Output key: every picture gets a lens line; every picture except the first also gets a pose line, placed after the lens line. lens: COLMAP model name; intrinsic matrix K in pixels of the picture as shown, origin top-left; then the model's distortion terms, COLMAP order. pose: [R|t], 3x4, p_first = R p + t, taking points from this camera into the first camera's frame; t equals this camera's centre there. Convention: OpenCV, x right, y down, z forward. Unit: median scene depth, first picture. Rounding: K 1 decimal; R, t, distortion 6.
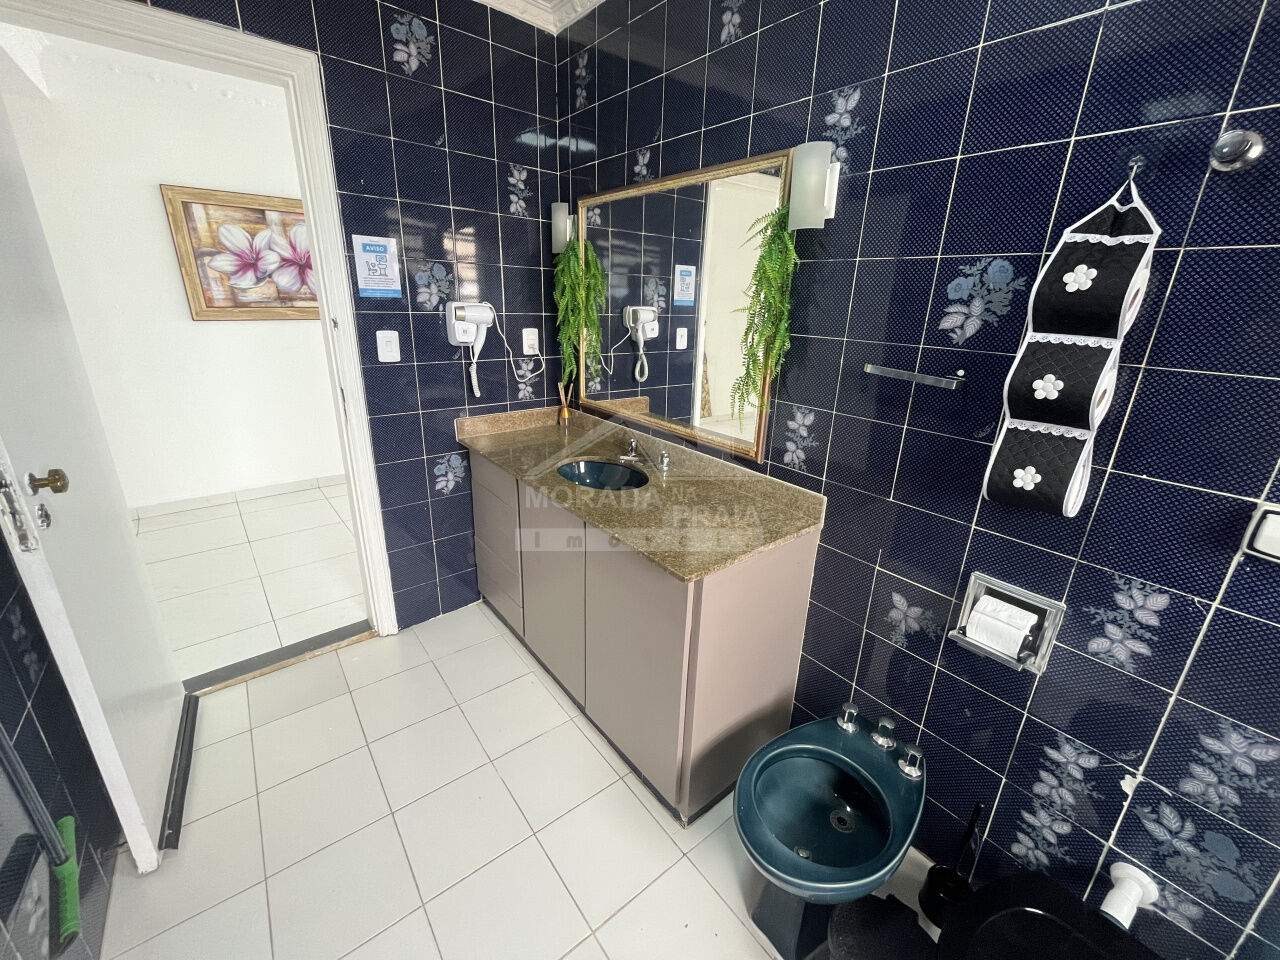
lens RADIAL K [[516.4, 0, 645.5], [0, 516.4, 471.3], [0, 0, 1]] dist [-0.002555, 0.000299]
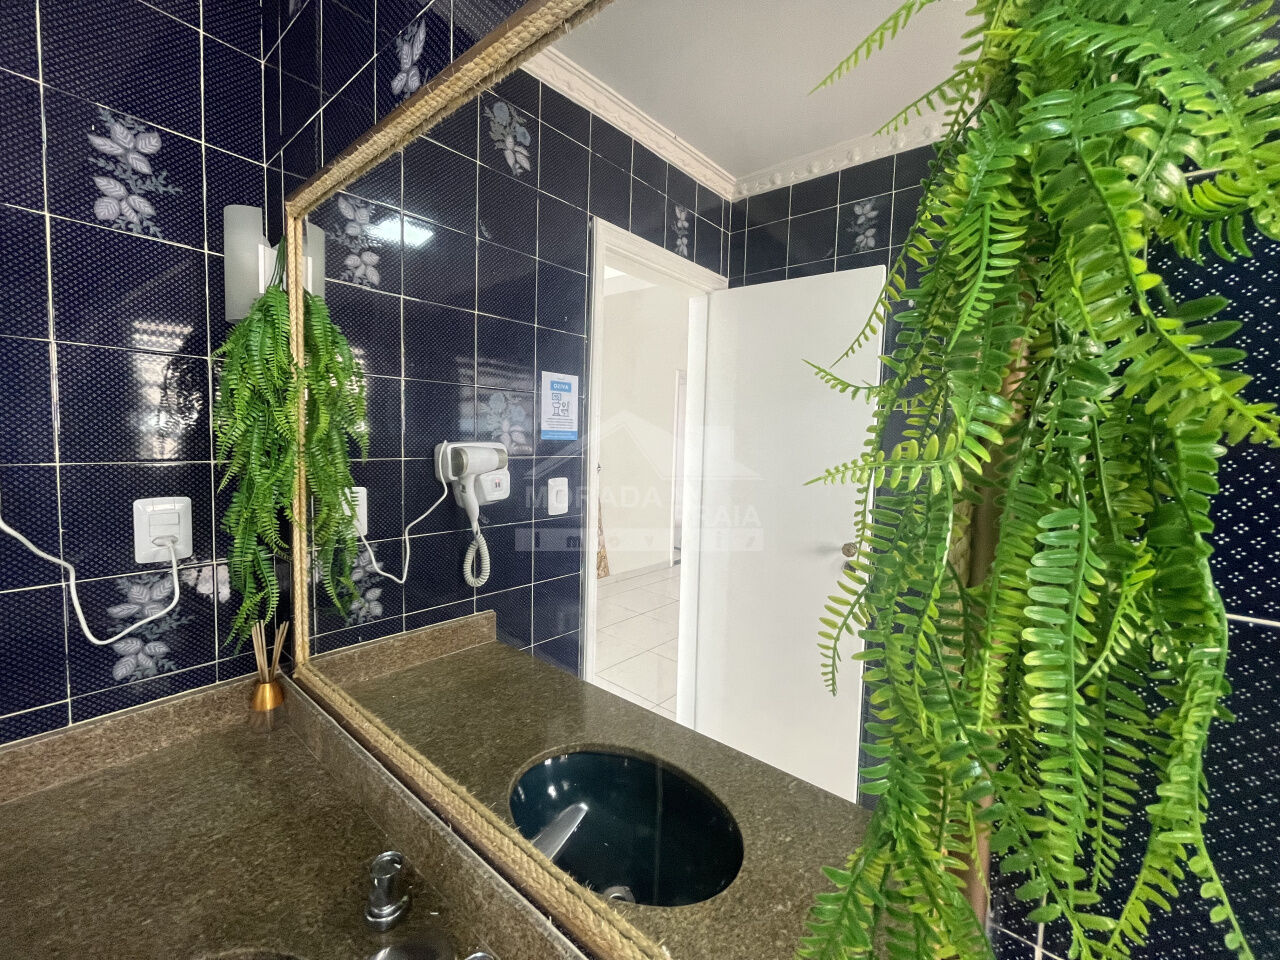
lens RADIAL K [[516.4, 0, 645.5], [0, 516.4, 471.3], [0, 0, 1]] dist [-0.002555, 0.000299]
pose [[0.978052, -0.019222, 0.207473, 0.052027], [0.069668, 0.968595, -0.238684, -0.157082], [-0.196369, 0.247900, 0.948675, 0.487754]]
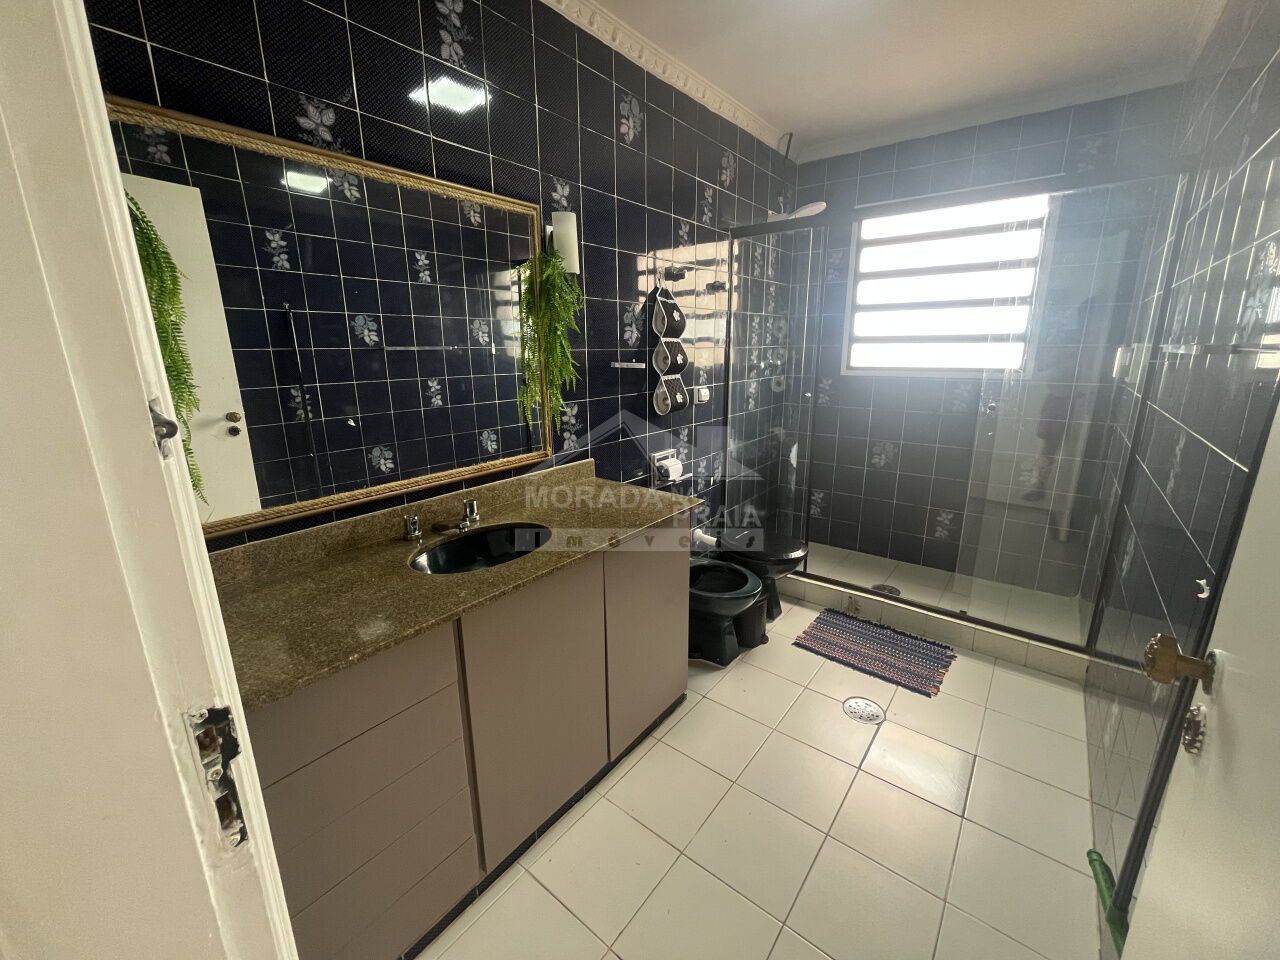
lens RADIAL K [[516.4, 0, 645.5], [0, 516.4, 471.3], [0, 0, 1]] dist [-0.002555, 0.000299]
pose [[-0.229908, -0.262953, 0.937016, -0.591943], [0.308123, 0.893611, 0.326374, -0.194631], [-0.923148, 0.363752, -0.124426, 0.599316]]
